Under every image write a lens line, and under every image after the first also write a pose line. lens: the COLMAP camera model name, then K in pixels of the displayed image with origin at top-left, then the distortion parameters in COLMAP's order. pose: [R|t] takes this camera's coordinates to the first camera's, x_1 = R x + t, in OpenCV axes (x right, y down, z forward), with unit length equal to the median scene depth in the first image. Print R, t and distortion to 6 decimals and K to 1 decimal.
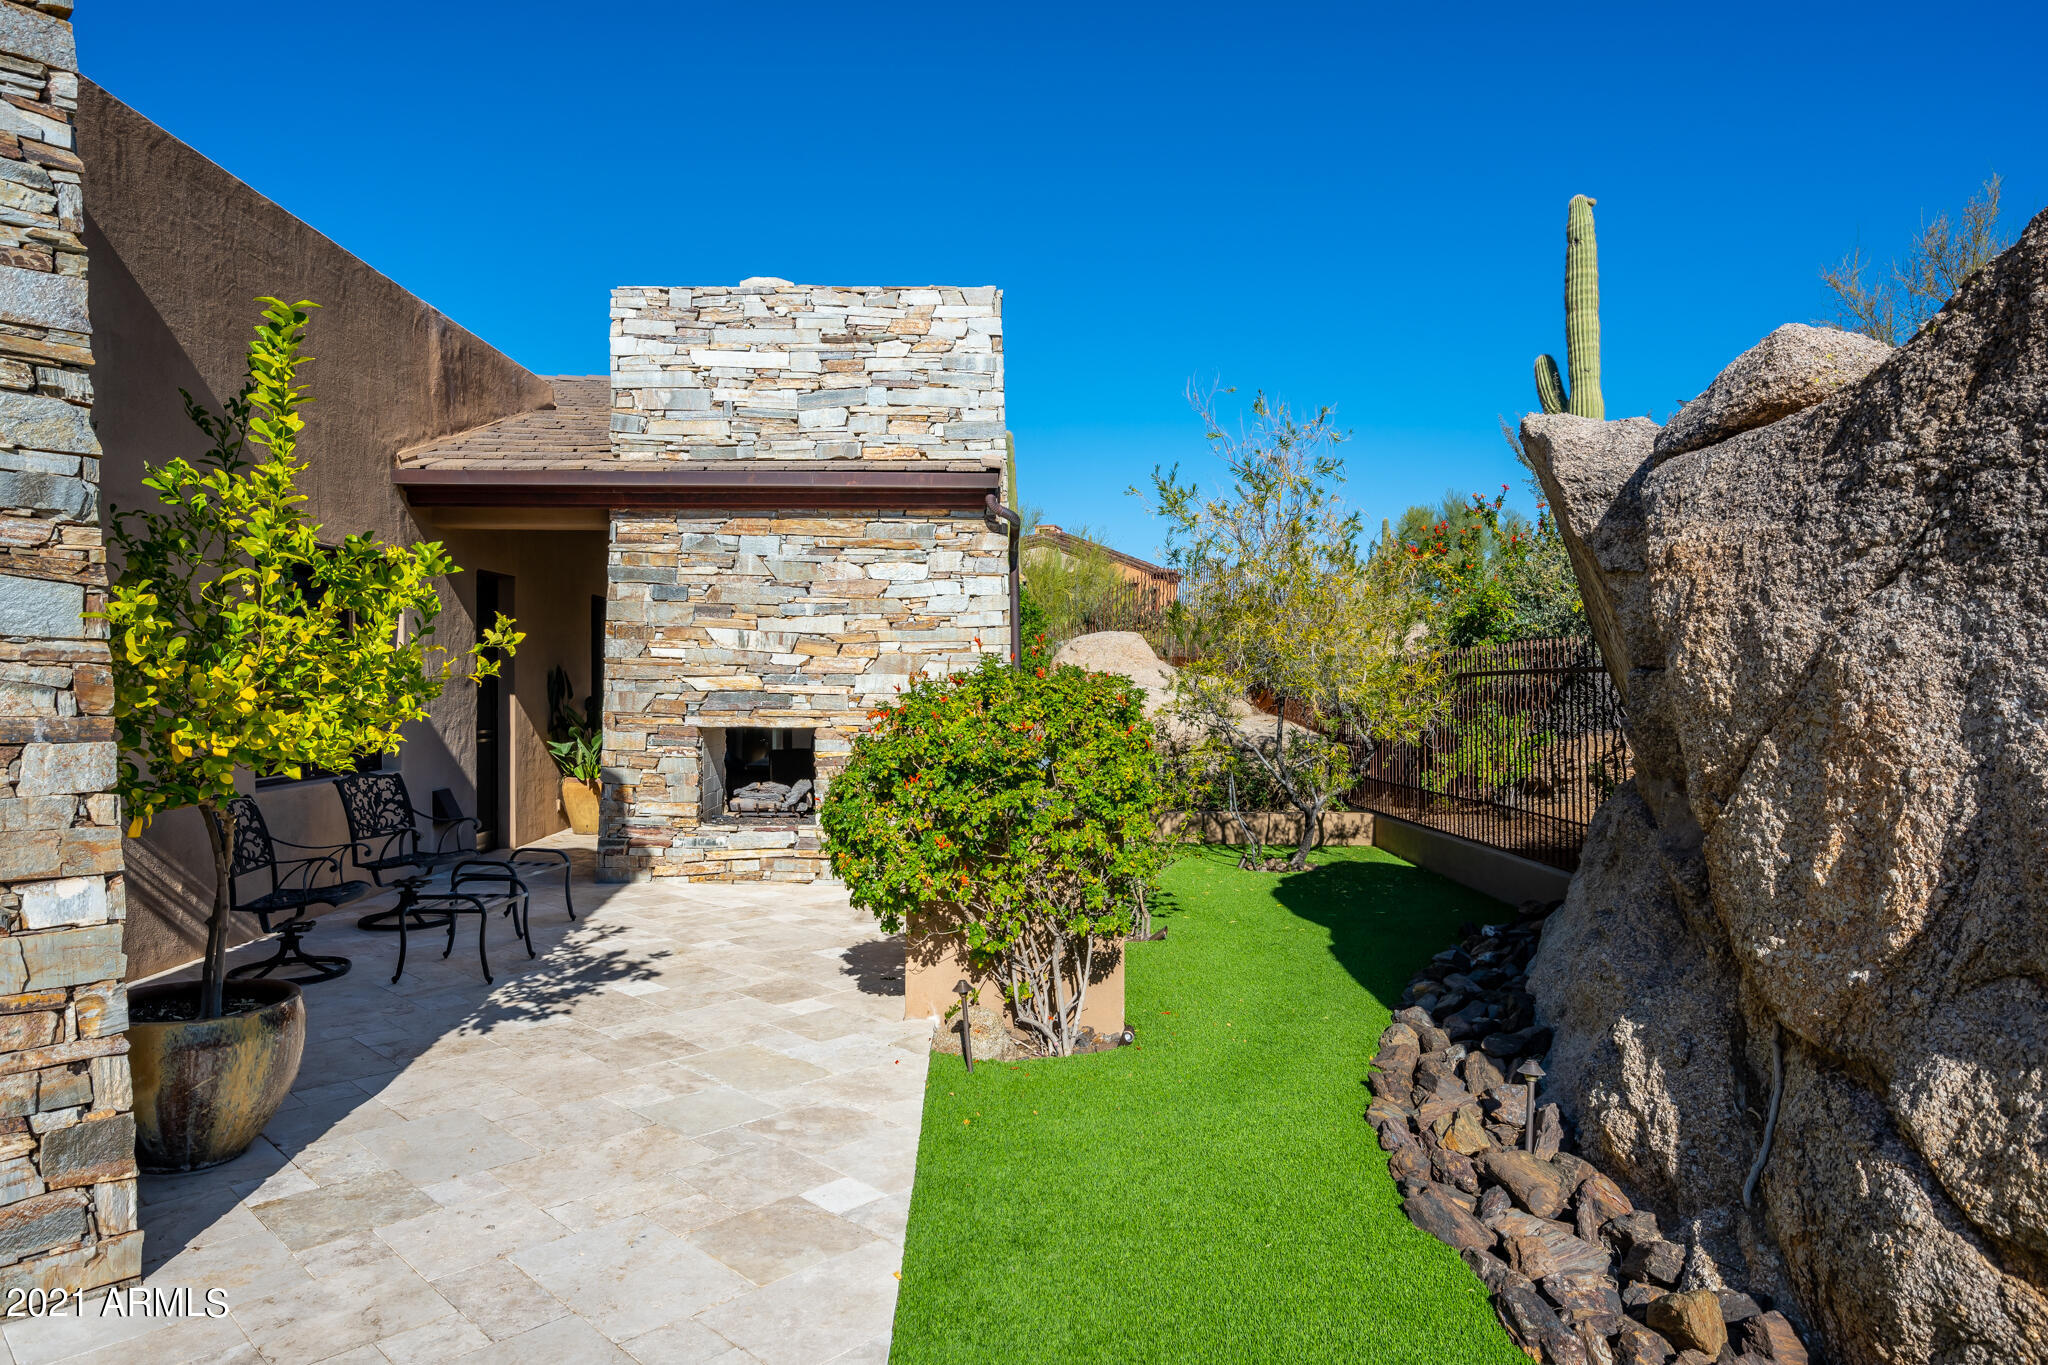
lens RADIAL K [[1252.4, 0, 1024.0], [0, 1252.4, 682.5], [0, 0, 1]] dist [-0.000126, -0.000015]
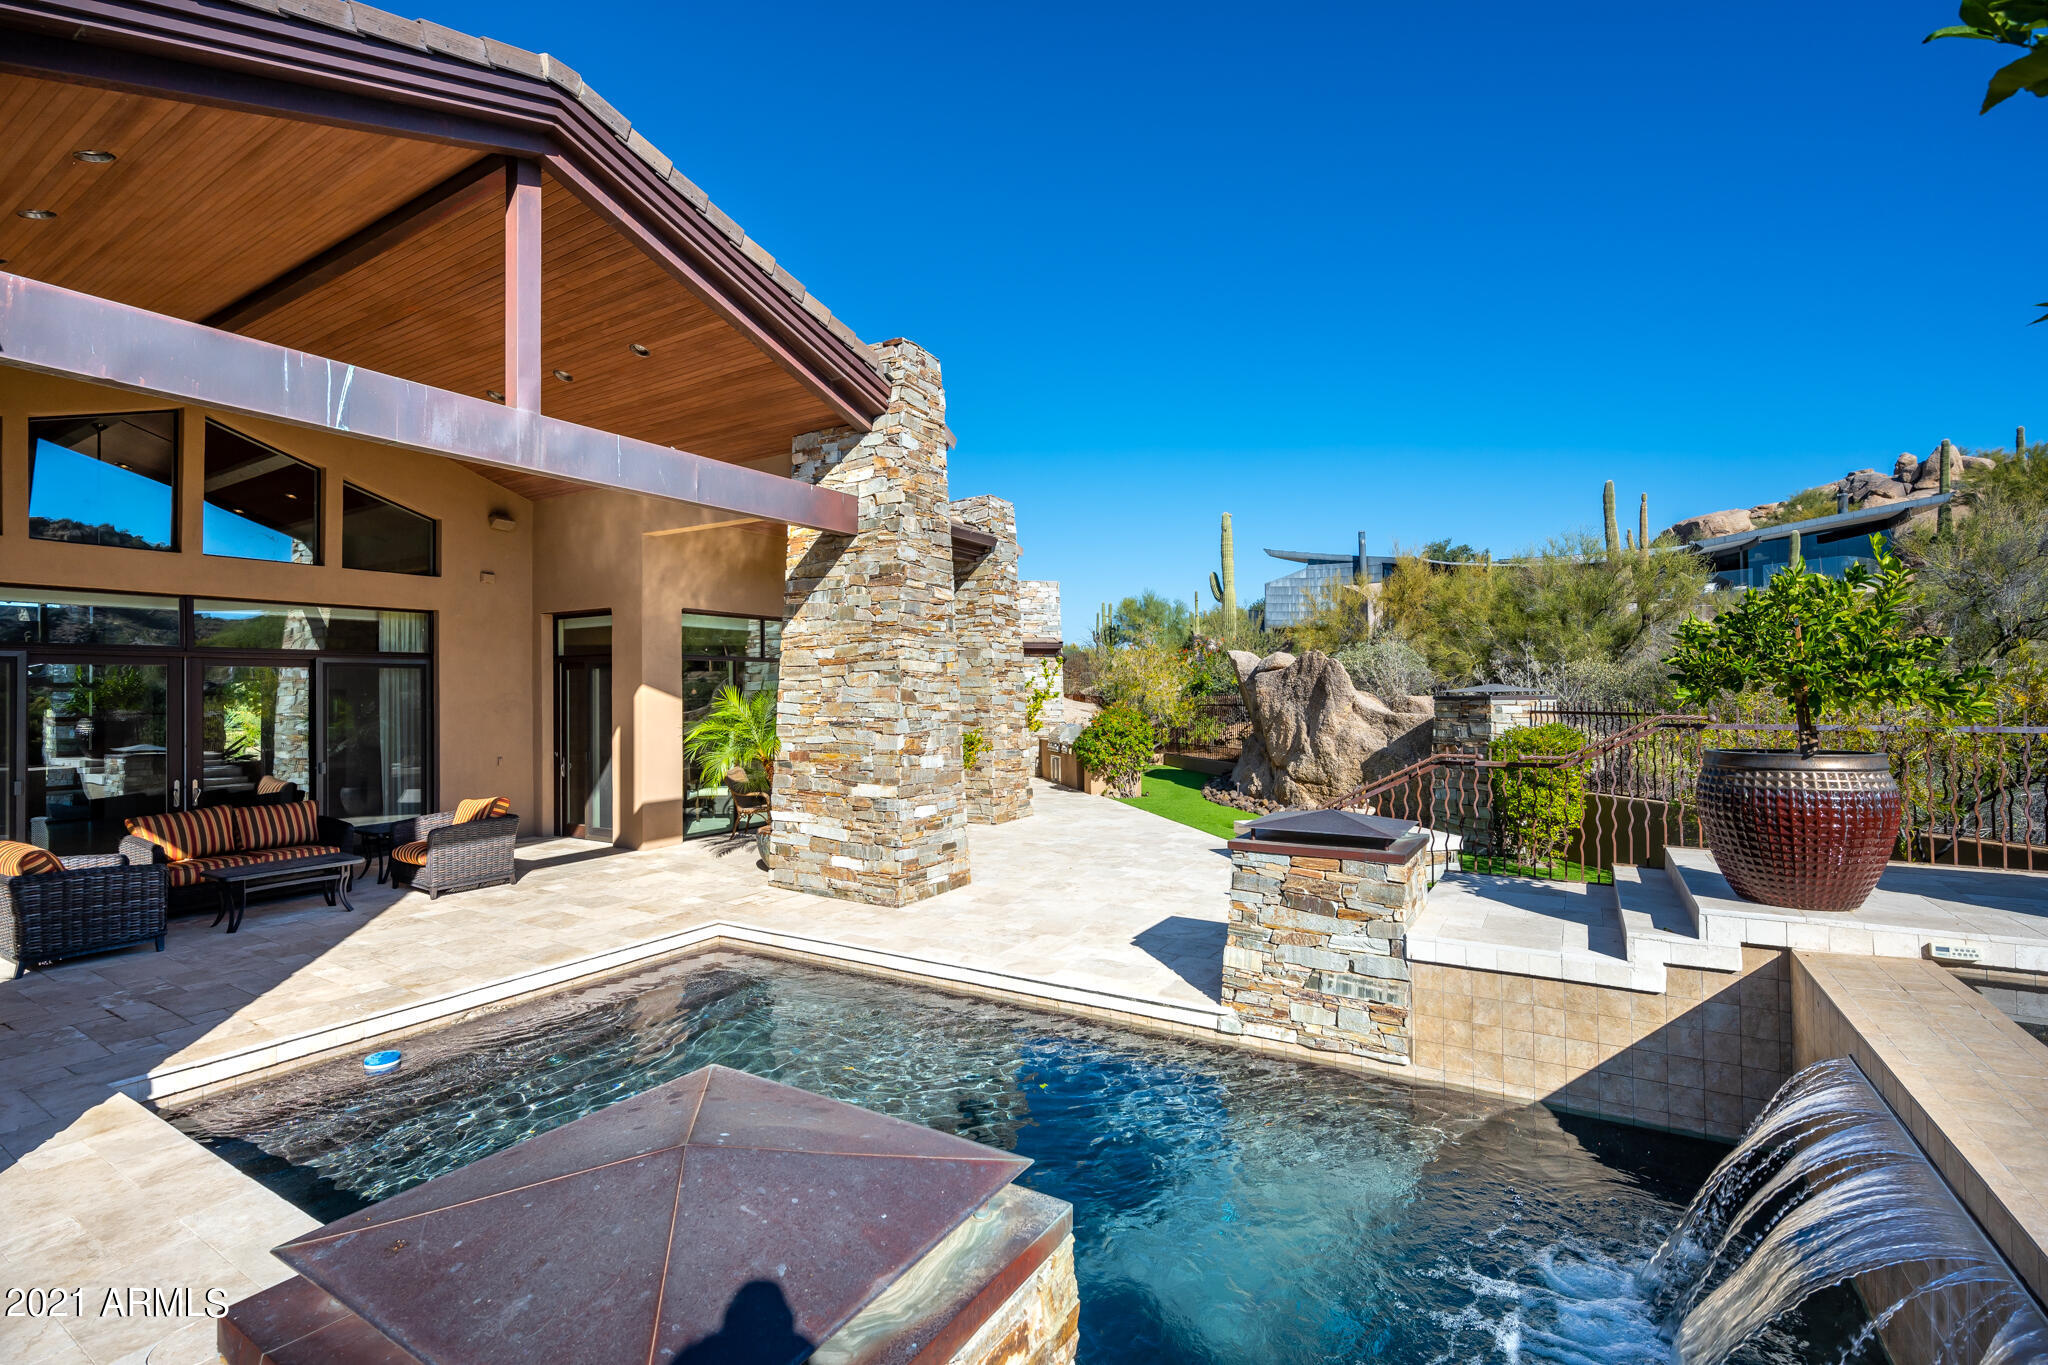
lens RADIAL K [[908.0, 0, 1024.0], [0, 908.0, 682.5], [0, 0, 1]] dist [-0.000018, -0.000002]
pose [[0.976253, -0.007186, 0.216514, -1.946301], [0.009993, 0.999880, -0.011873, -0.139886], [-0.216403, 0.013754, 0.976207, -3.828166]]
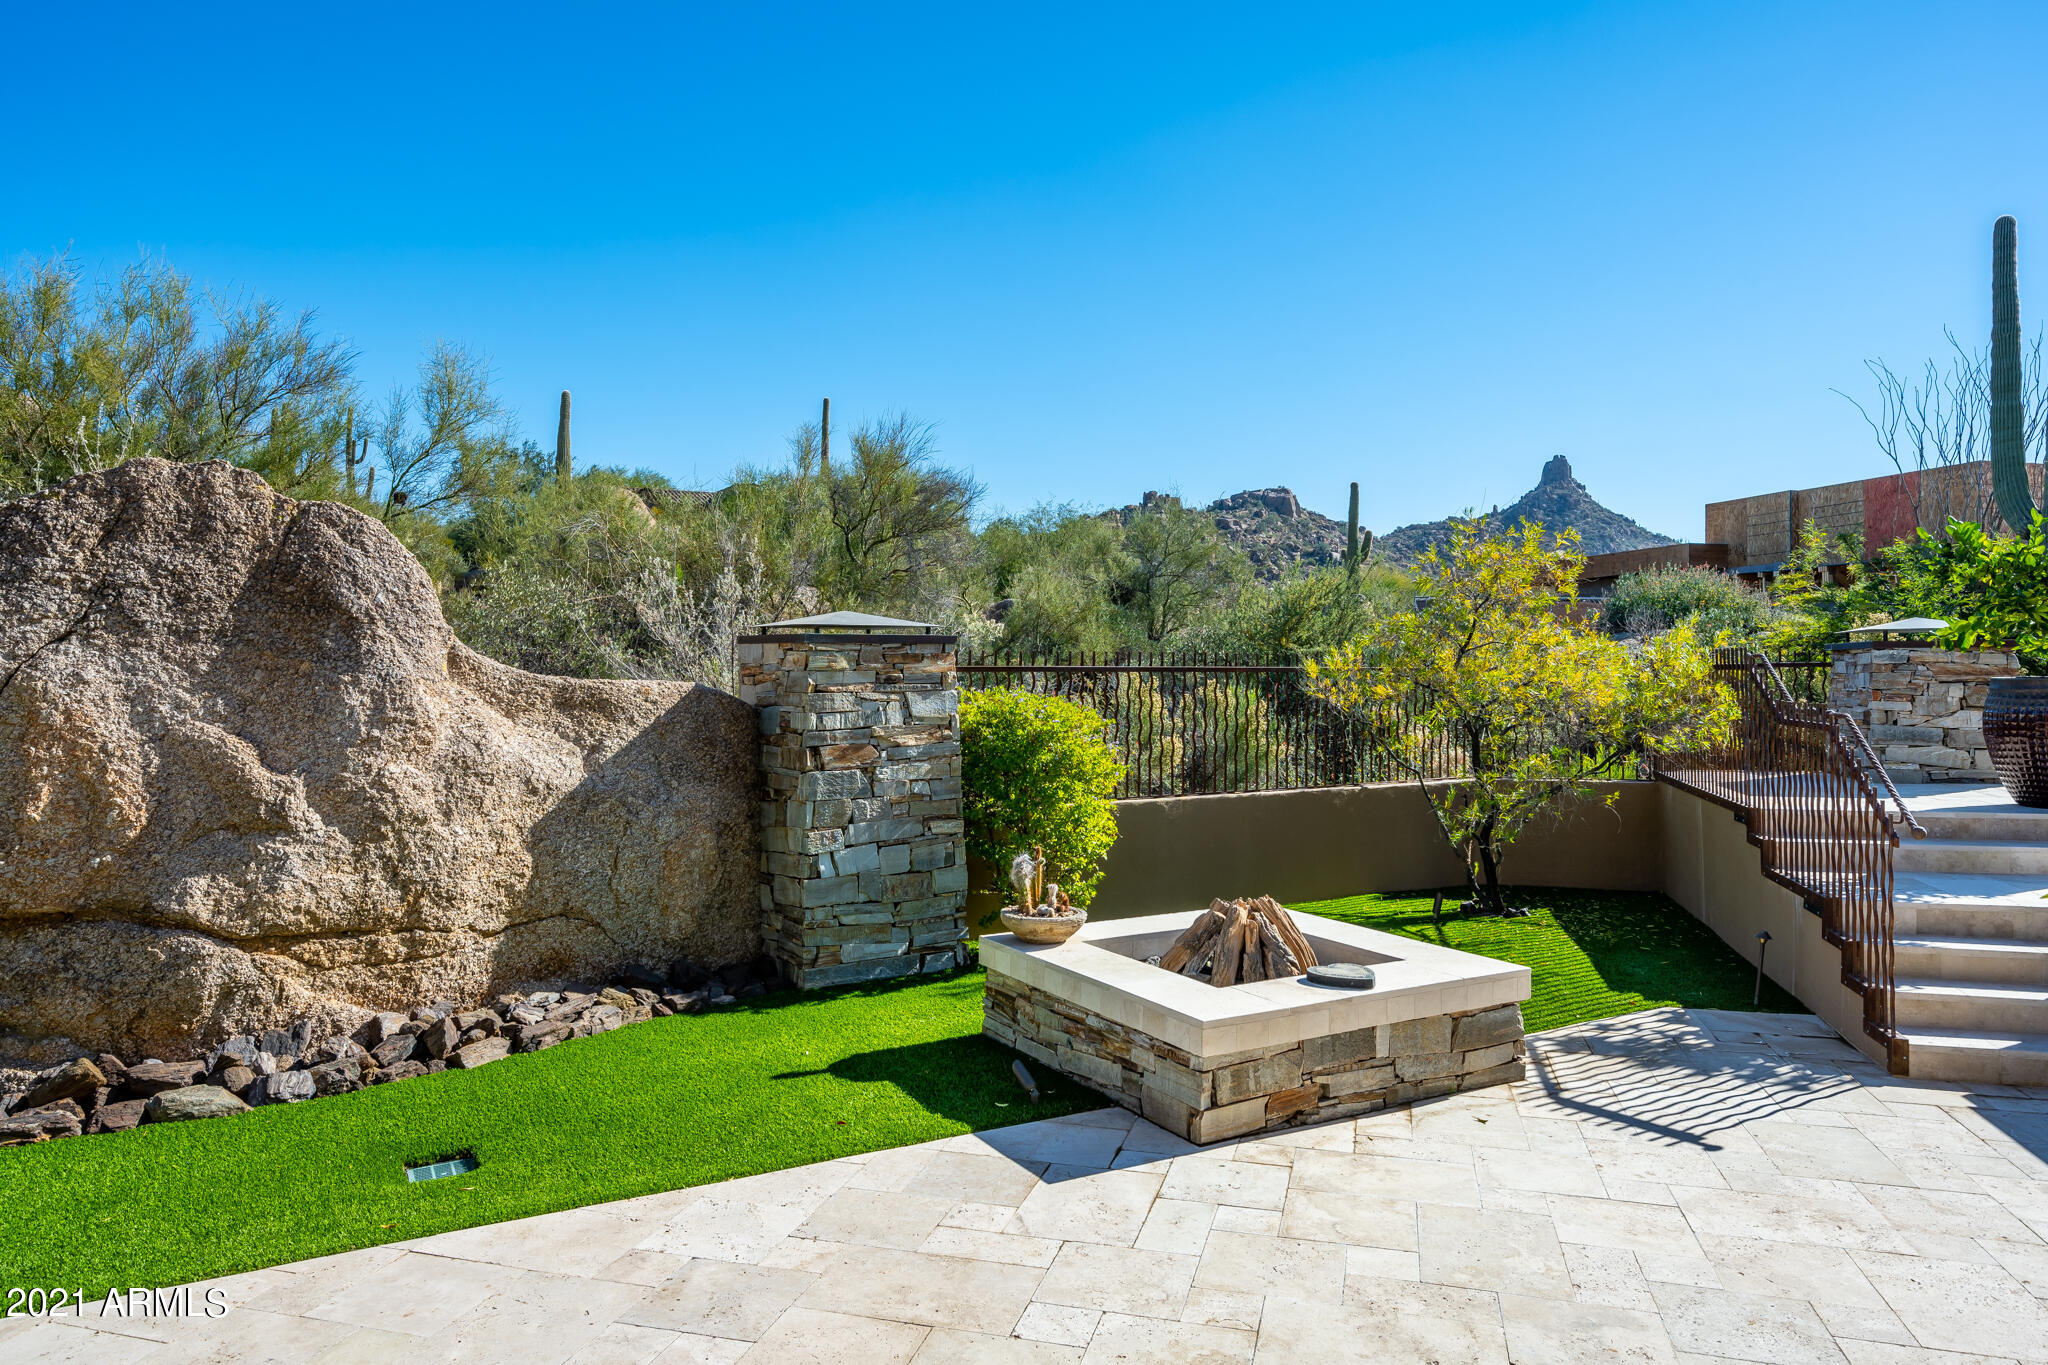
lens RADIAL K [[1307.4, 0, 1024.0], [0, 1307.4, 682.5], [0, 0, 1]] dist [-0.000689, -0.000117]
pose [[-0.479006, -0.009514, 0.877760, -1.596971], [0.002573, 0.999922, 0.012243, -0.041568], [-0.877808, 0.008123, -0.478944, 0.715331]]
